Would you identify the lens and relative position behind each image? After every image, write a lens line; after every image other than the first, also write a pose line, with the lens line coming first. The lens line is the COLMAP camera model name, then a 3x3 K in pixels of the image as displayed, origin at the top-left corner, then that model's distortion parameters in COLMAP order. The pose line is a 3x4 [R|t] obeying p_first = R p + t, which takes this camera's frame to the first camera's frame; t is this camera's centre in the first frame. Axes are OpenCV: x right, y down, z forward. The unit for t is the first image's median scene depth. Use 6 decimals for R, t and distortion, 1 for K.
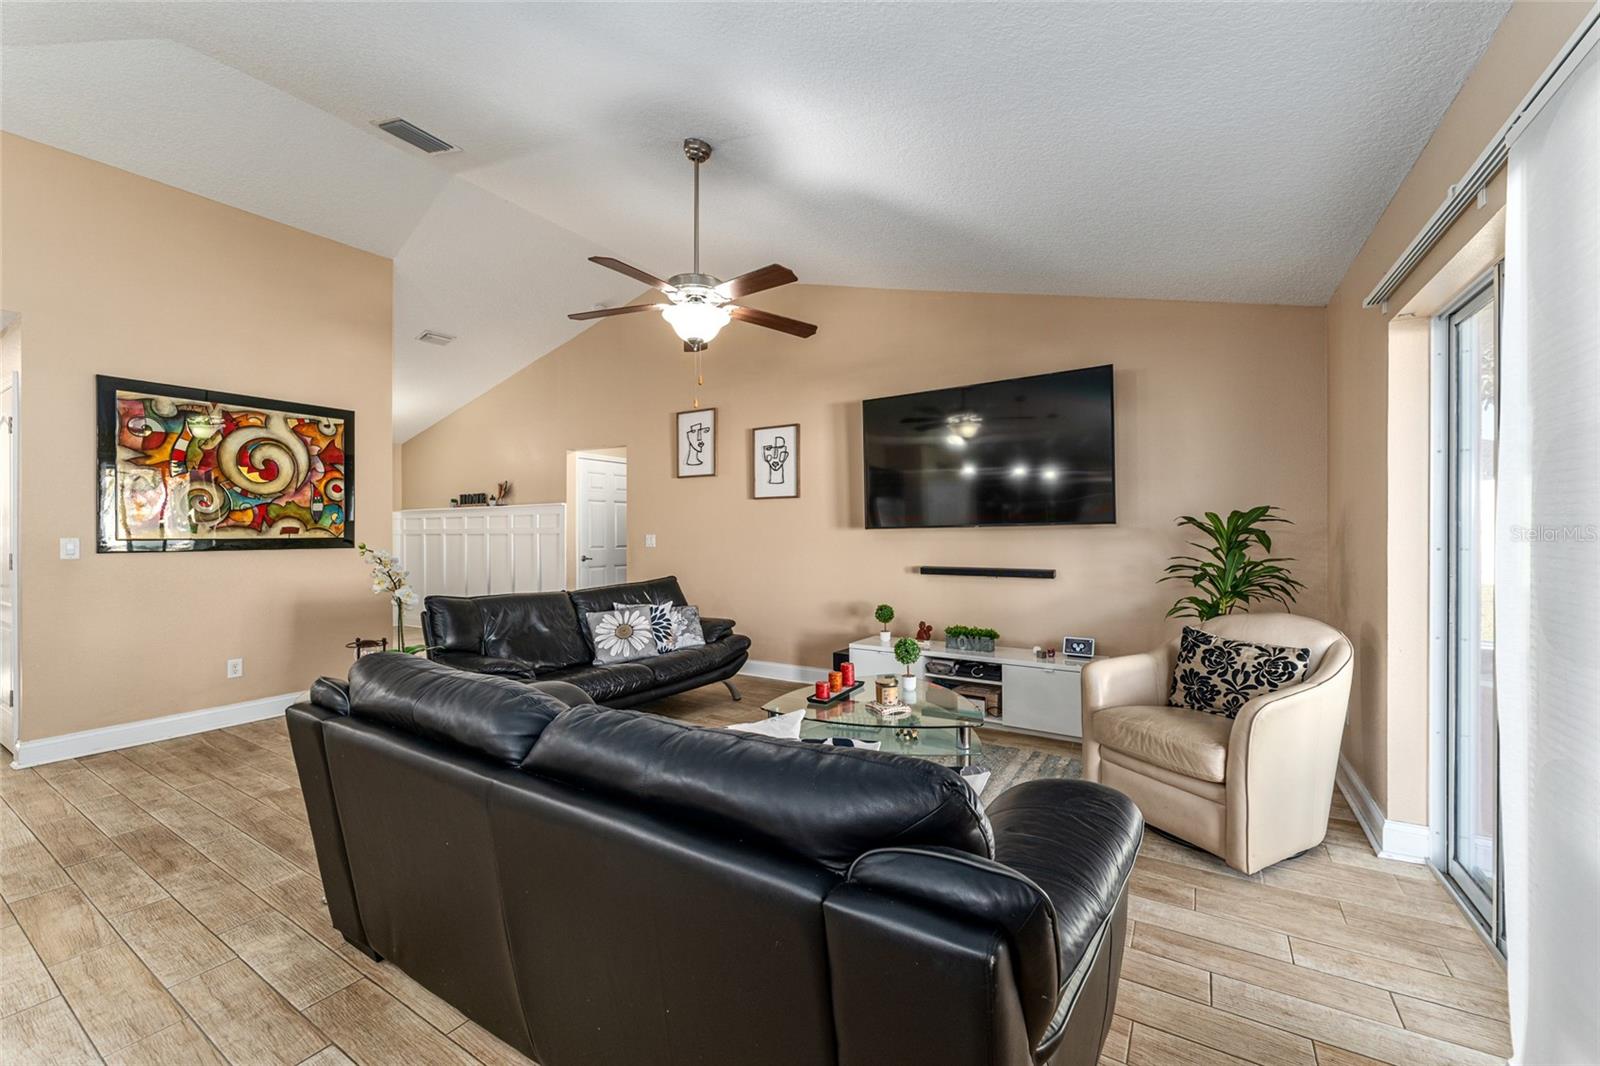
lens RADIAL K [[639.3, 0, 791.2], [0, 639.3, 535.6], [0, 0, 1]] dist [0.001770, -0.000584]
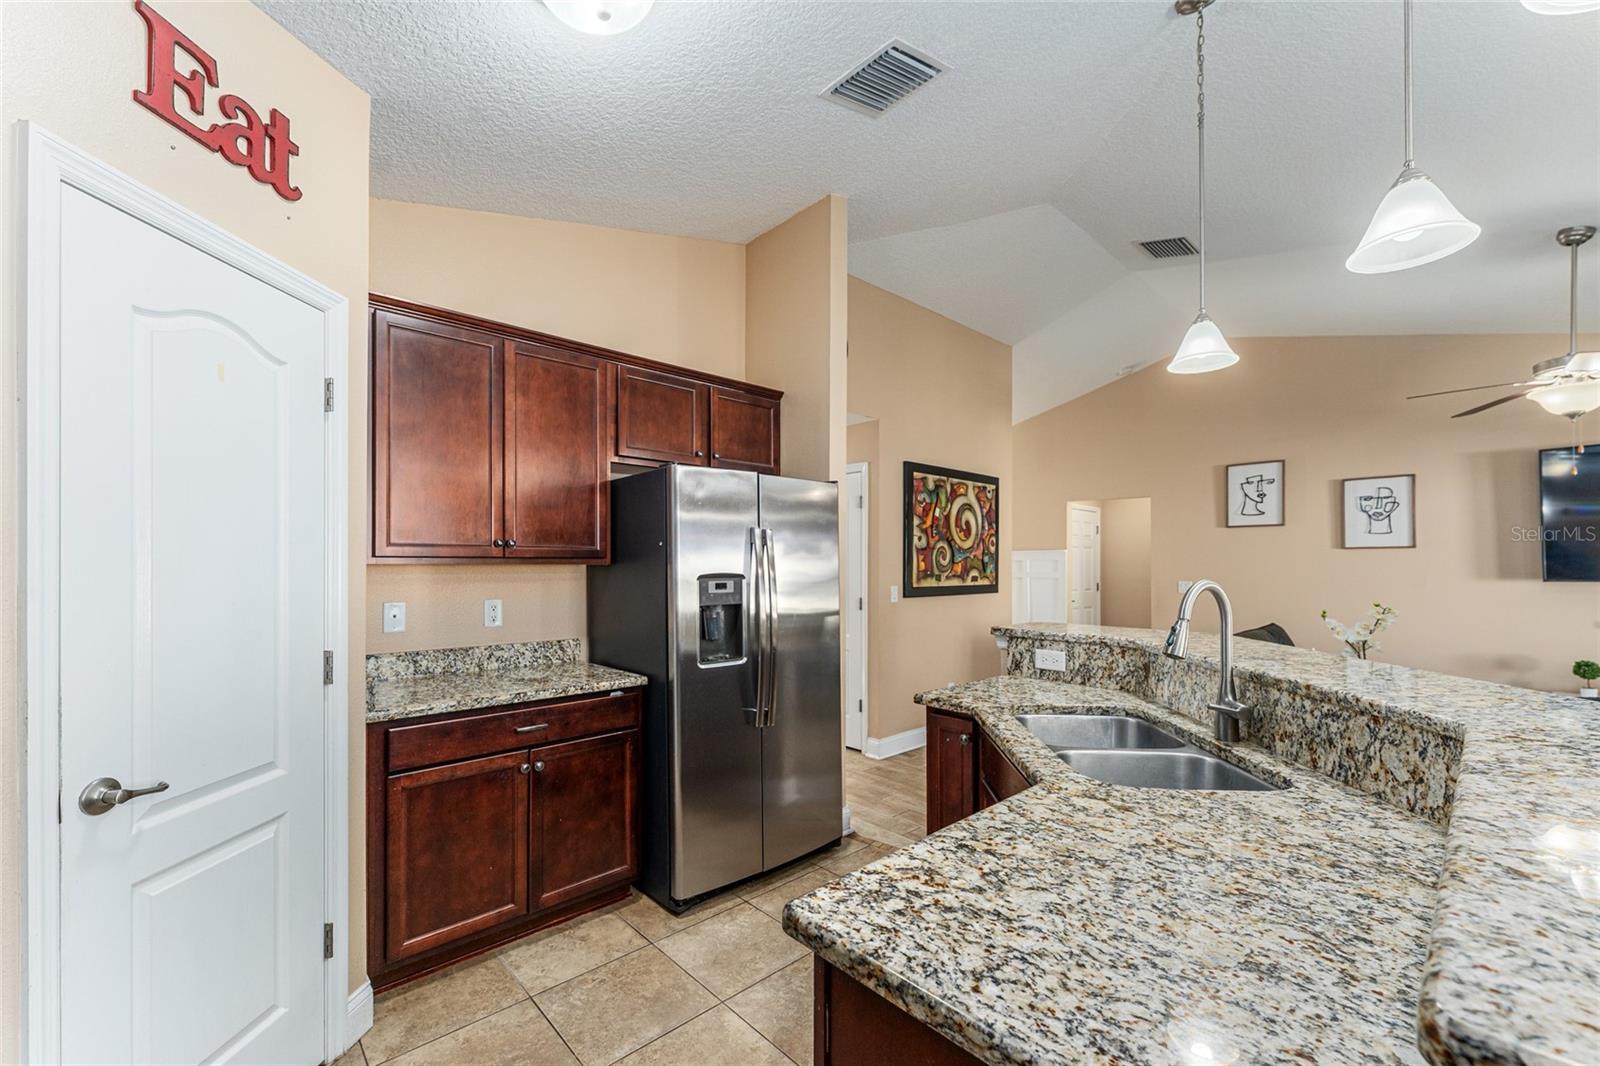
lens RADIAL K [[639.3, 0, 809.5], [0, 639.3, 562.4], [0, 0, 1]] dist [0.001770, -0.000584]
pose [[0.966845, 0.002499, -0.255353, -0.797863], [-0.005659, 0.999916, -0.011640, -0.024014], [0.255302, 0.012699, 0.966778, -0.259131]]
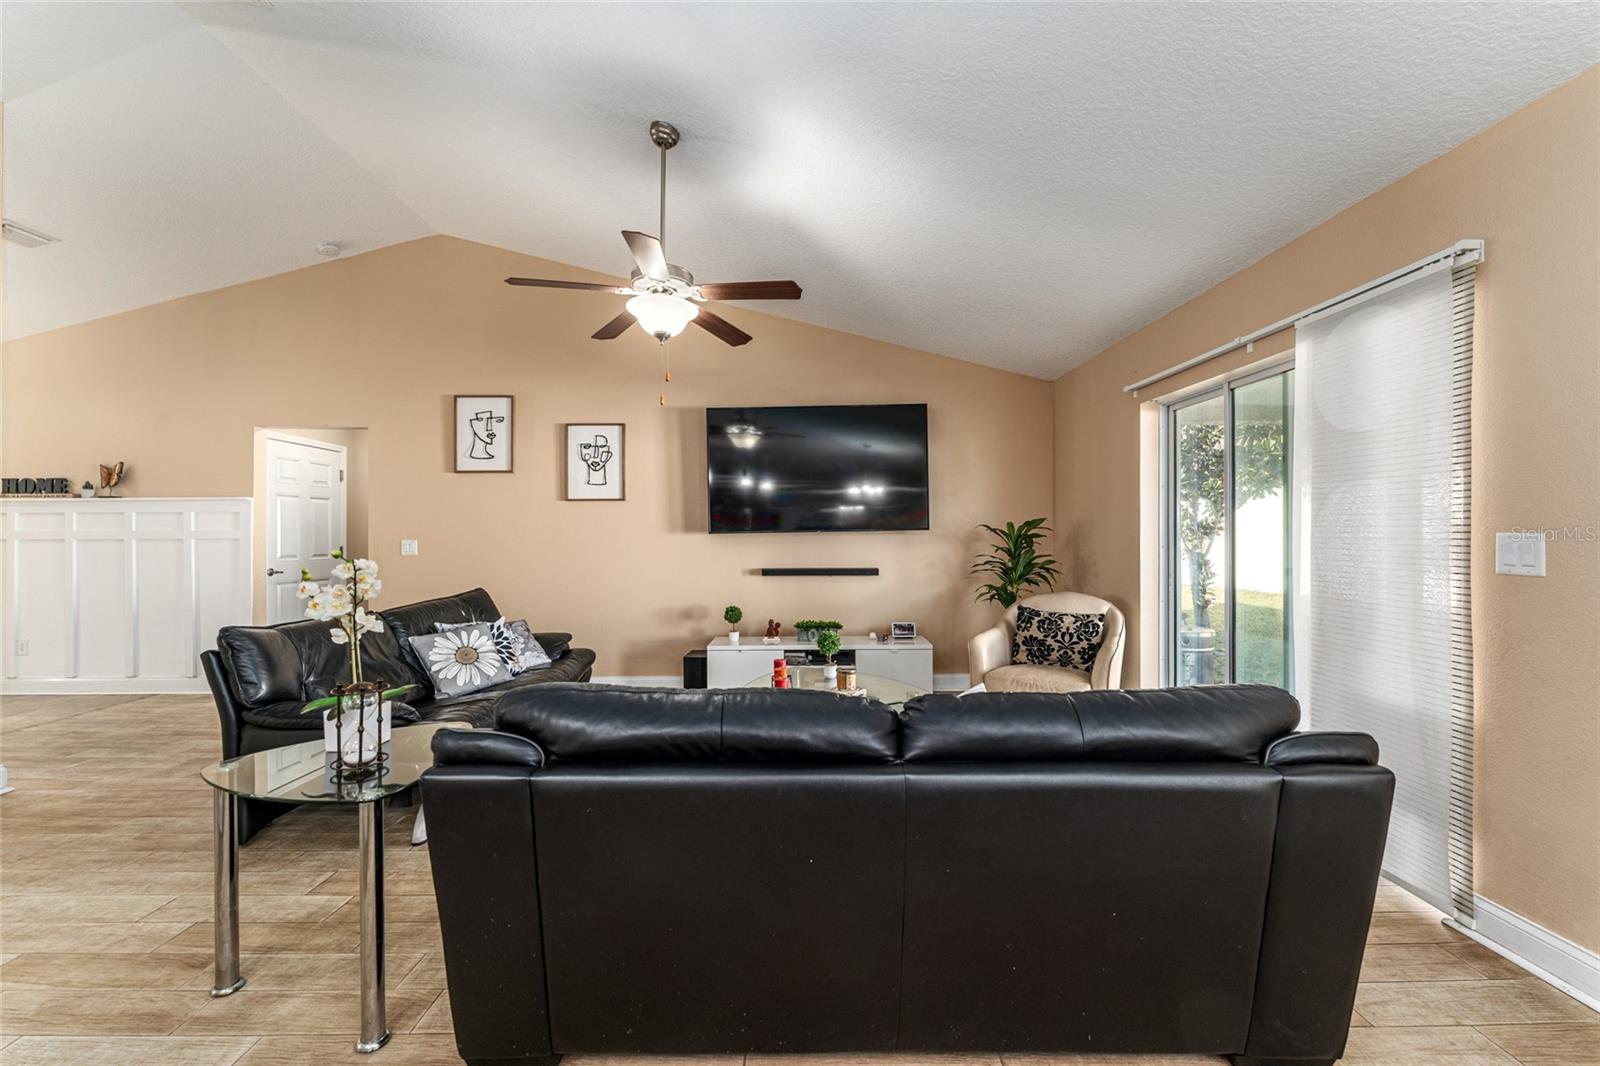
lens RADIAL K [[639.3, 0, 791.3], [0, 639.3, 536.8], [0, 0, 1]] dist [0.001770, -0.000584]
pose [[0.845611, 0.000605, 0.533799, -0.354264], [0.003334, 0.999974, -0.006414, 0.002008], [-0.533789, 0.007203, 0.845587, 0.069827]]
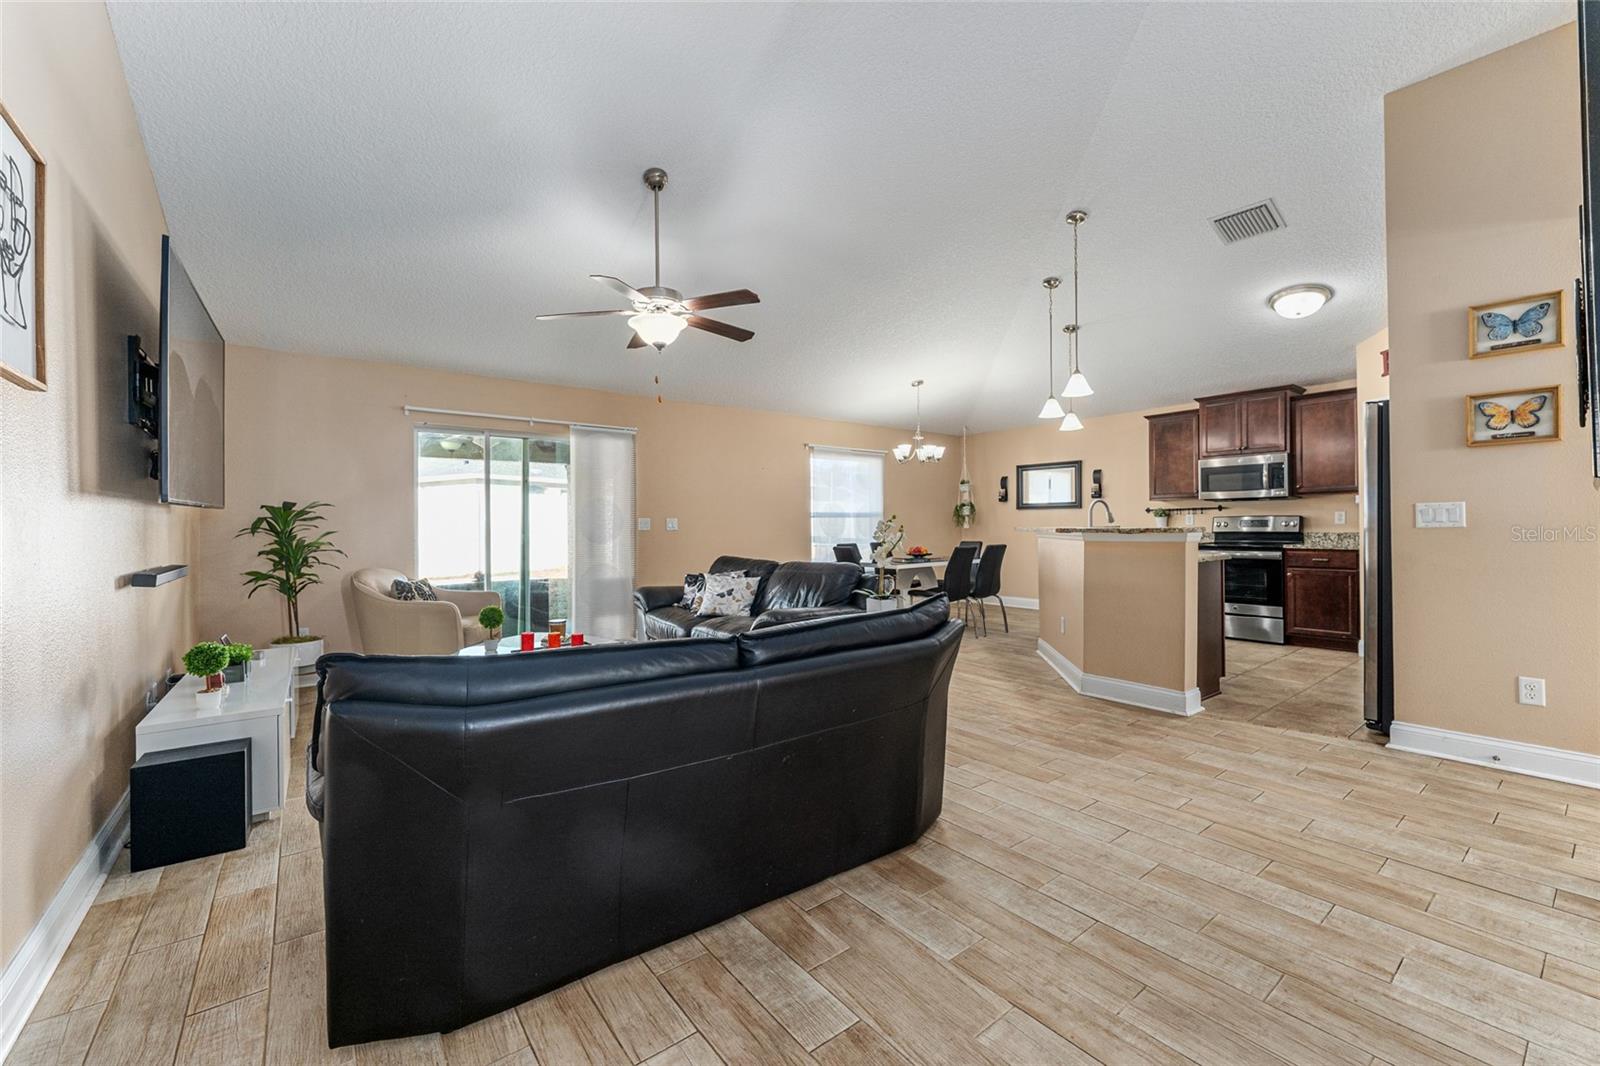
lens RADIAL K [[639.3, 0, 790.9], [0, 639.3, 521.3], [0, 0, 1]] dist [0.001770, -0.000584]
pose [[-0.936226, 0.016838, 0.350995, -0.556149], [0.016719, 0.999855, -0.003369, 0.016222], [-0.351001, 0.002714, -0.936371, 1.435742]]
